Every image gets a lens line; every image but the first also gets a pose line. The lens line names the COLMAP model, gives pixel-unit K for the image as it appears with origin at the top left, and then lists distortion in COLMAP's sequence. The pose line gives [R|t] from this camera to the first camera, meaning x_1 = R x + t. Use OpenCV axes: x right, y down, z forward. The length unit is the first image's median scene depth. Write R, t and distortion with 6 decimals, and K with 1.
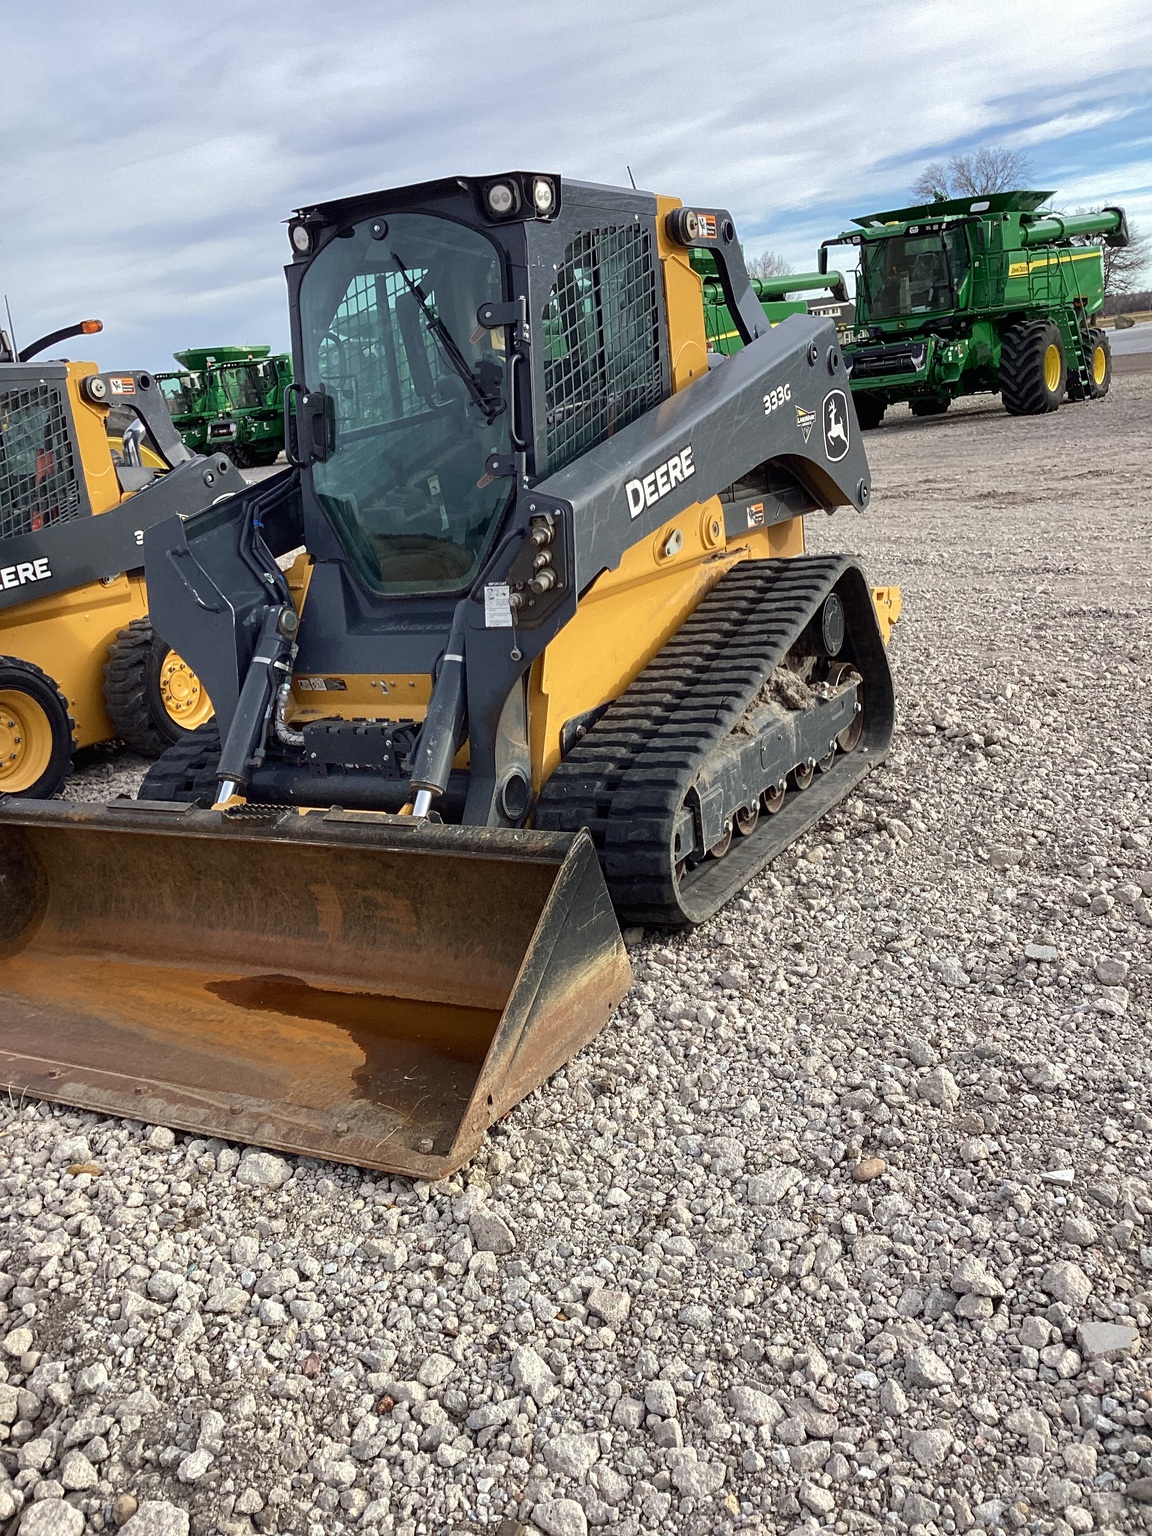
lens RADIAL K [[1341.4, 0, 576.7], [0, 1341.4, 736.2], [0, 0, 1]] dist [0.216688, -0.294085]
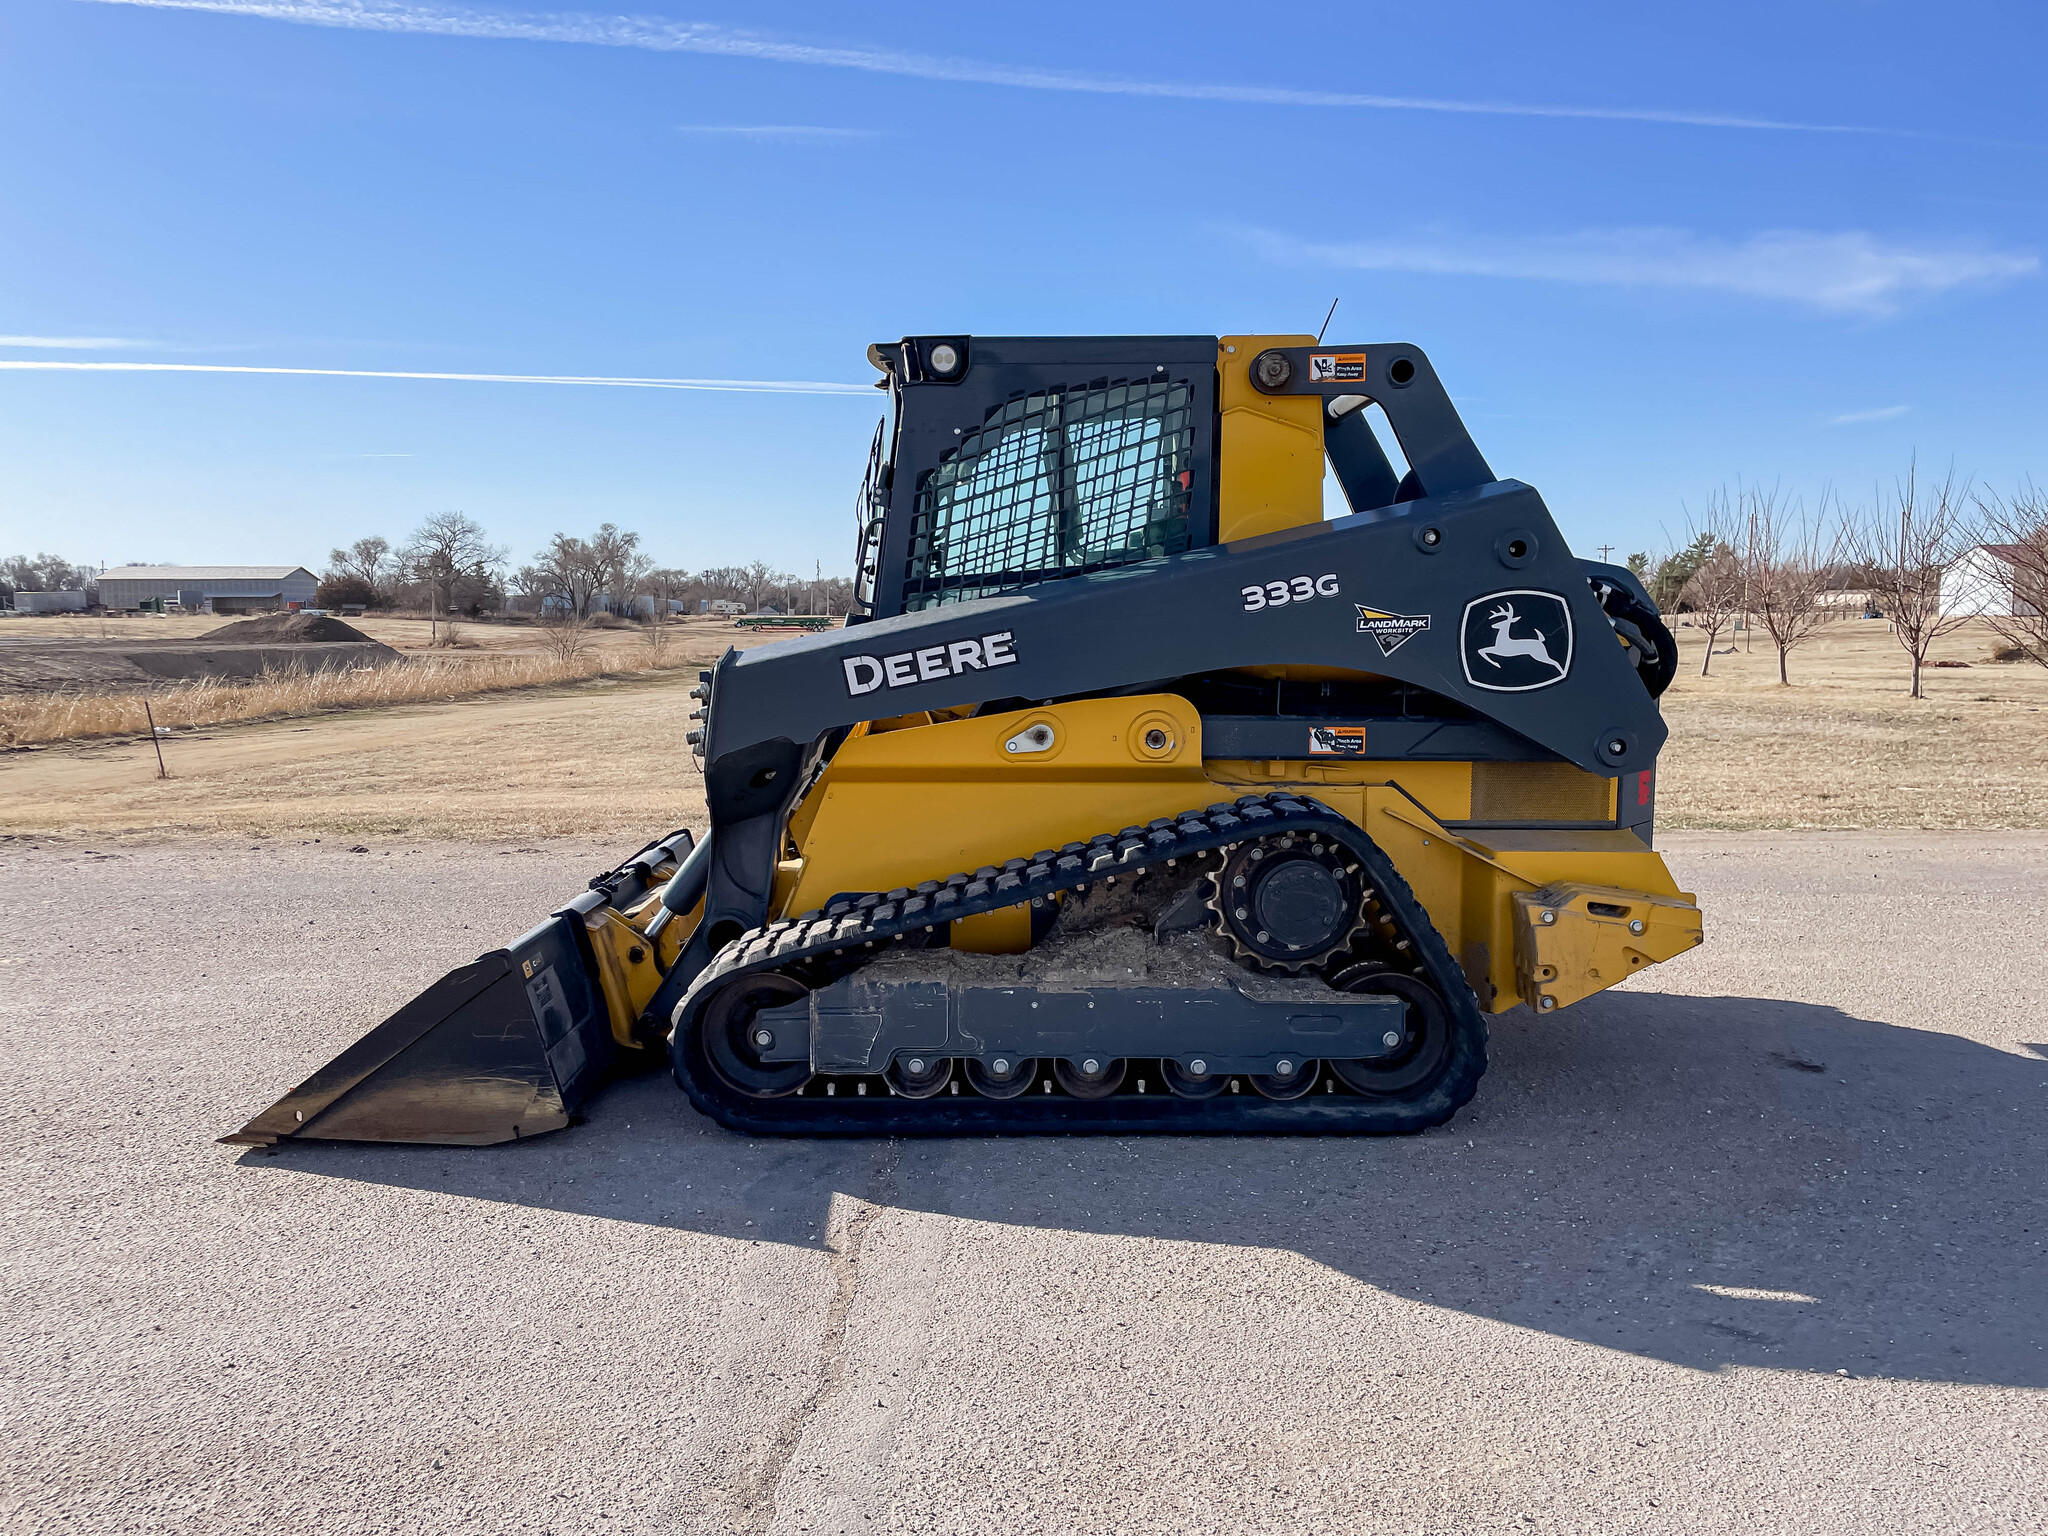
lens RADIAL K [[1549.5, 0, 1015.7], [0, 1549.5, 757.8], [0, 0, 1]] dist [0.124219, -0.170235]
pose [[0.485664, 0.198598, -0.851287, 0.967675], [-0.252789, 0.964149, 0.080710, -0.223235], [0.836797, 0.175998, 0.518455, 0.518486]]
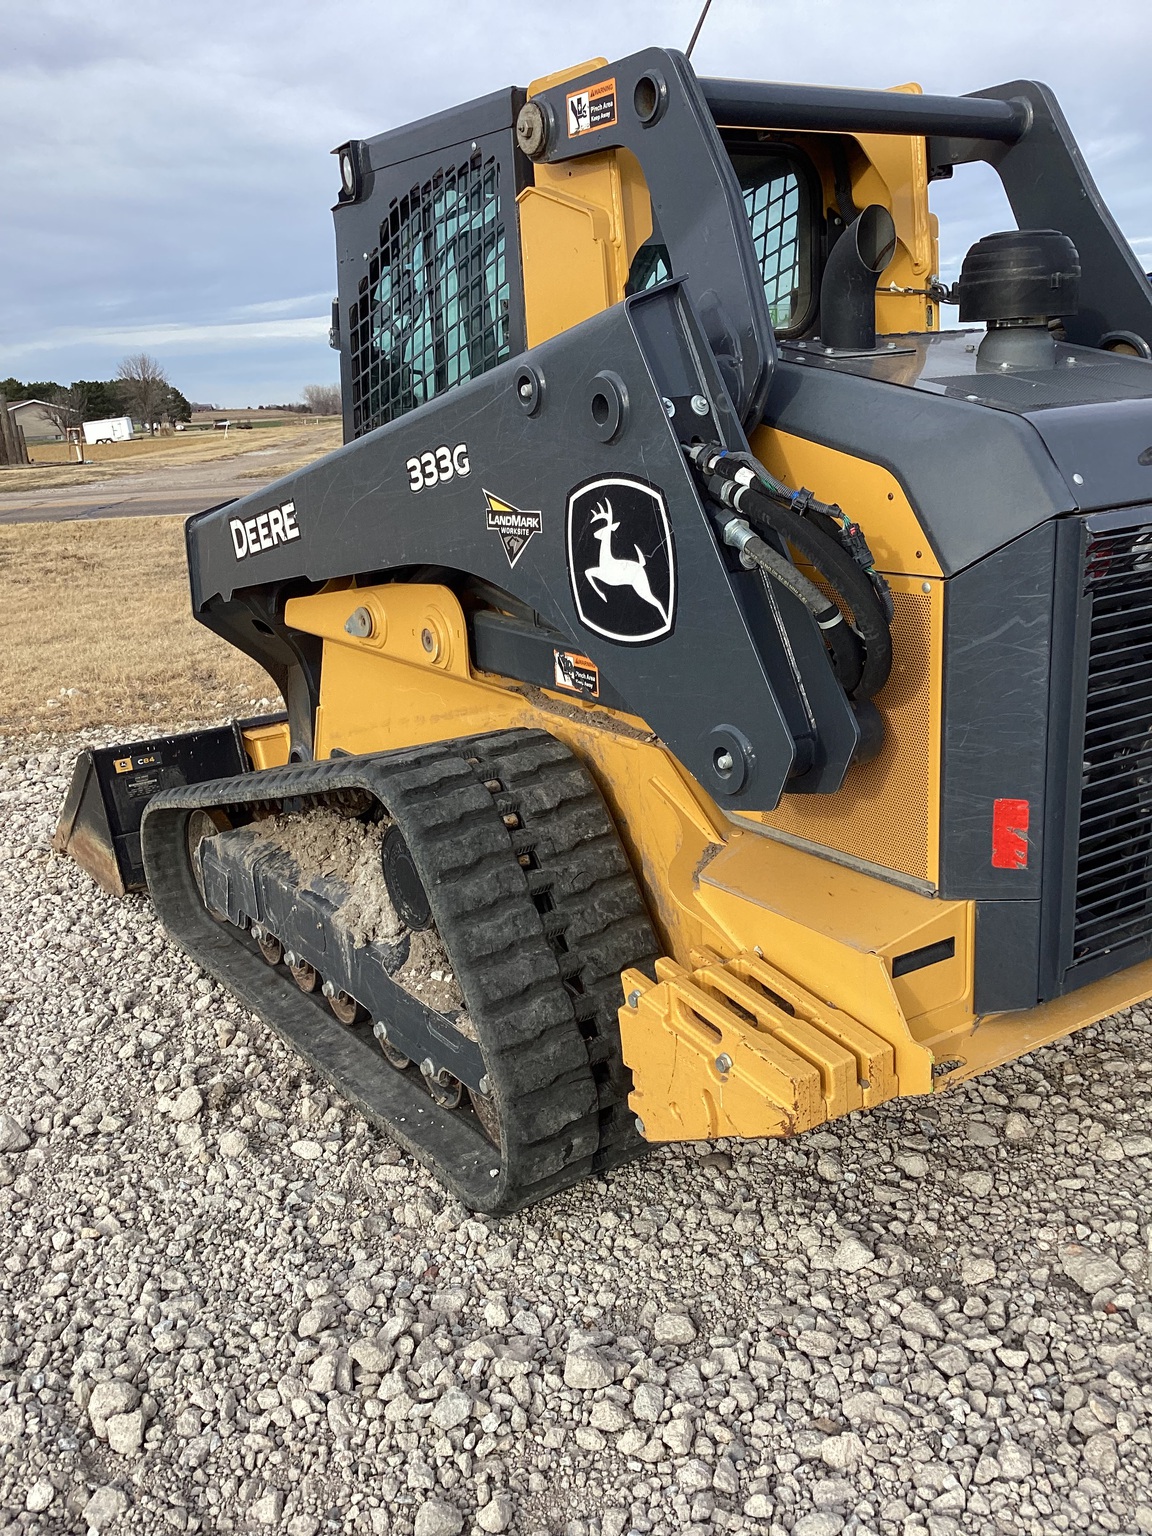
lens RADIAL K [[1387.1, 0, 576.2], [0, 1387.1, 751.7], [0, 0, 1]] dist [0.162056, -0.345977]
pose [[-0.438181, 0.366649, -0.820710, 0.738386], [-0.105461, 0.885755, 0.452014, -0.478129], [0.892679, 0.284617, -0.349454, 1.501927]]
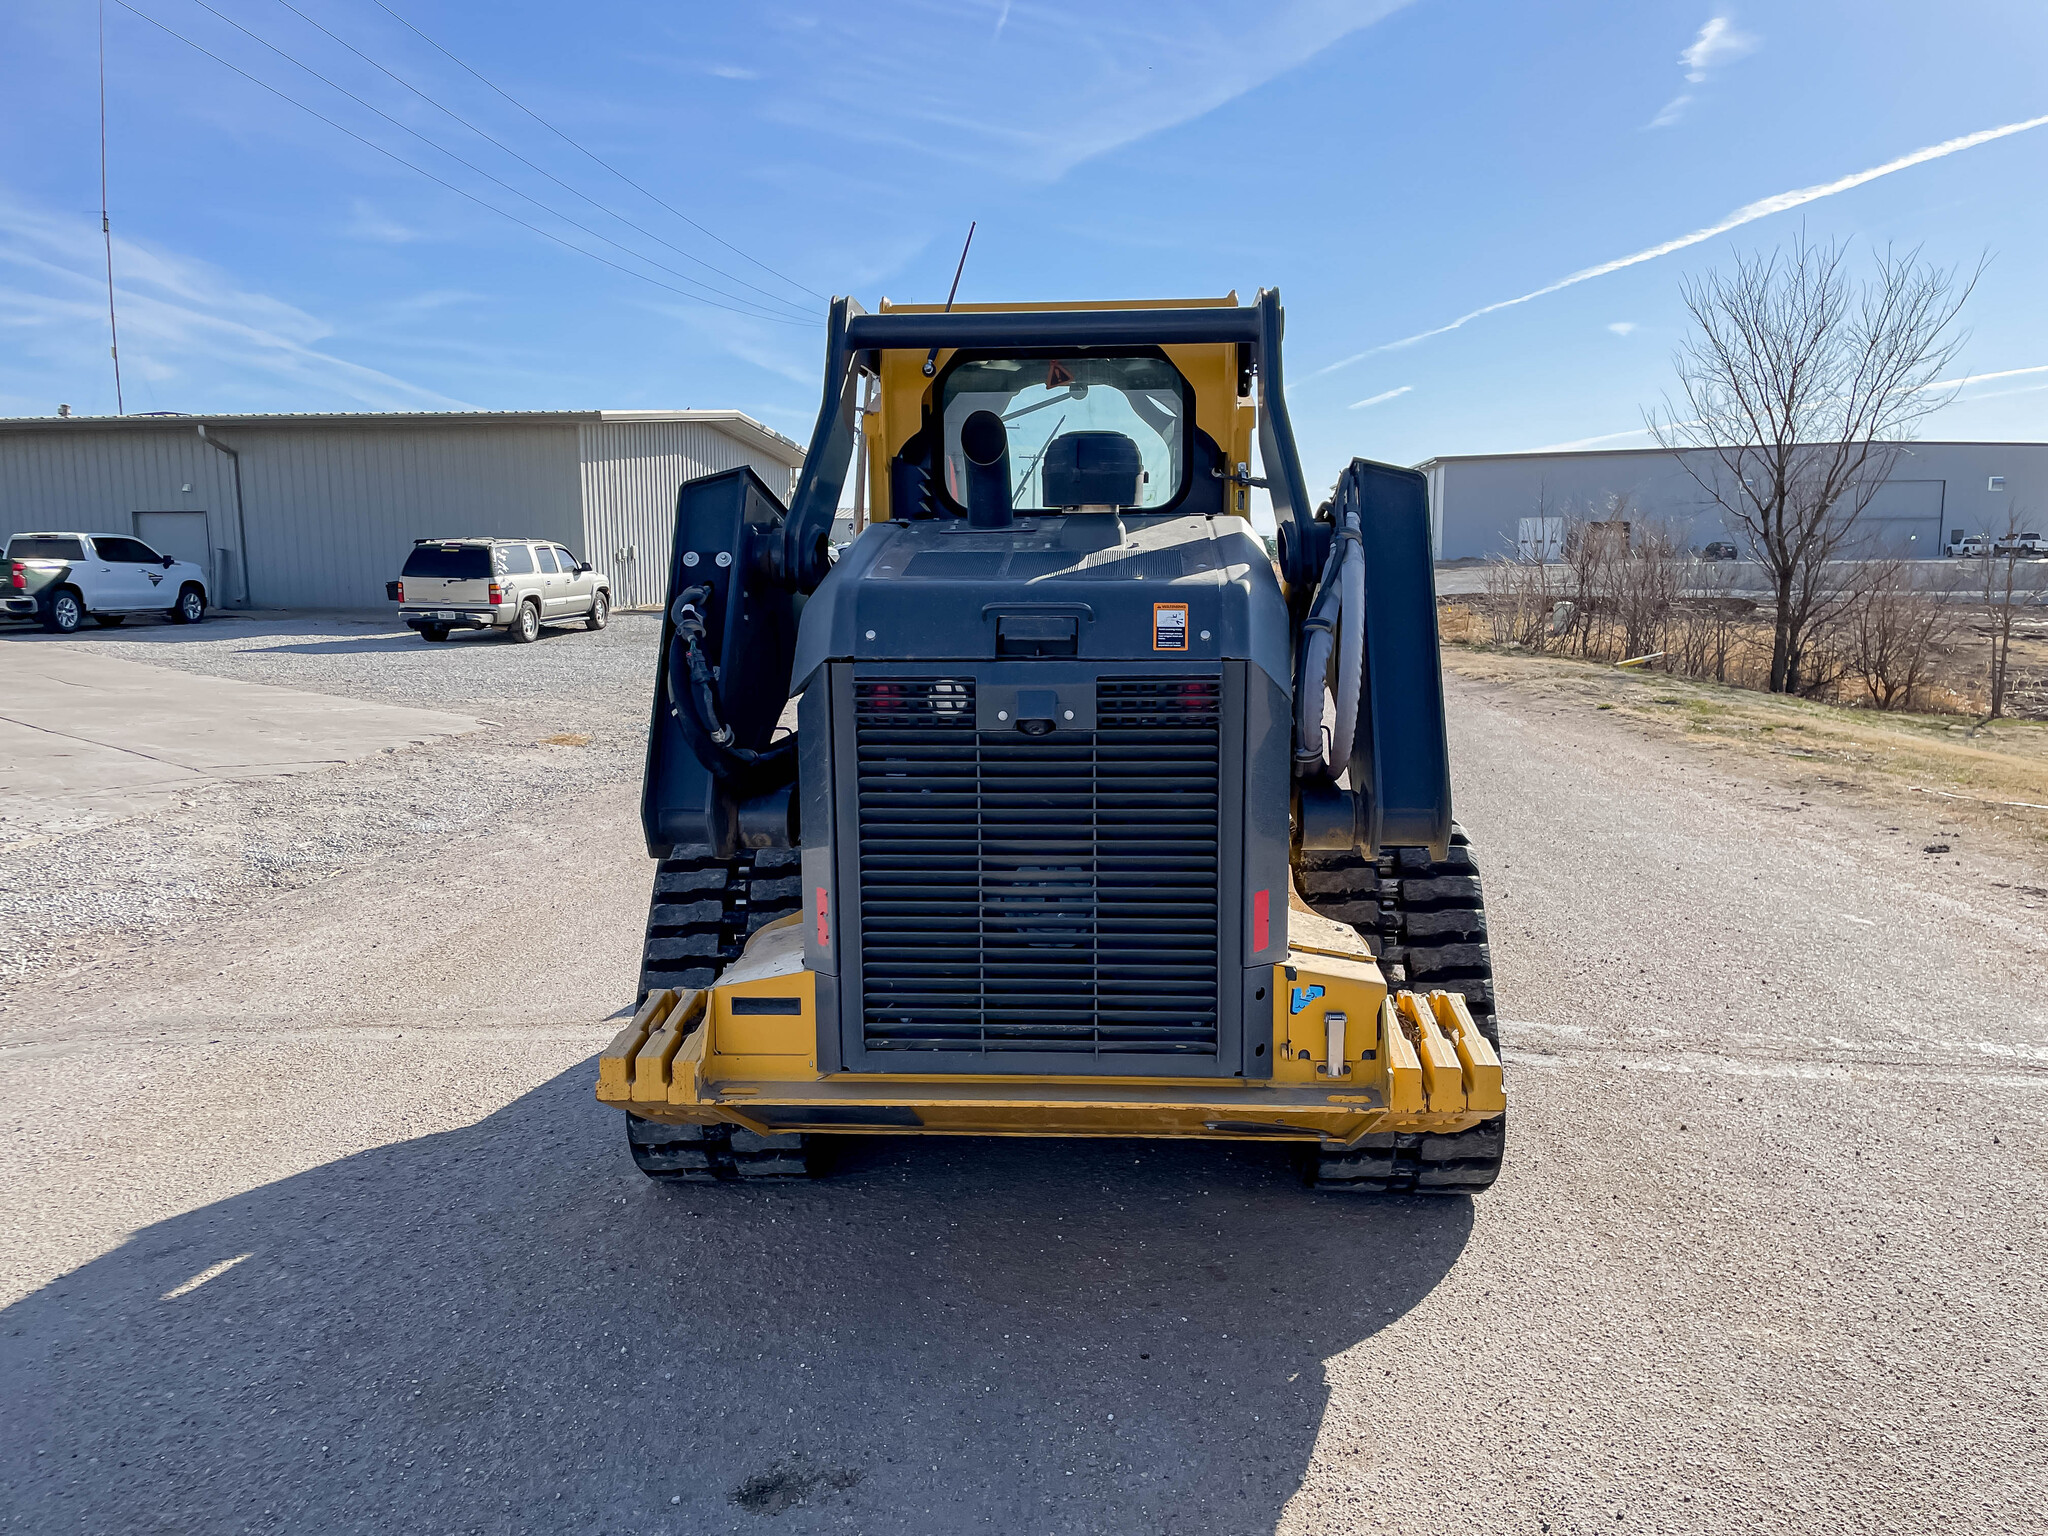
lens RADIAL K [[1549.5, 0, 1015.7], [0, 1549.5, 757.8], [0, 0, 1]] dist [0.124219, -0.170235]
pose [[-0.895740, 0.174517, -0.408893, 0.440448], [0.007206, 0.925311, 0.379140, -0.565915], [0.444520, 0.336664, -0.830096, 2.080741]]
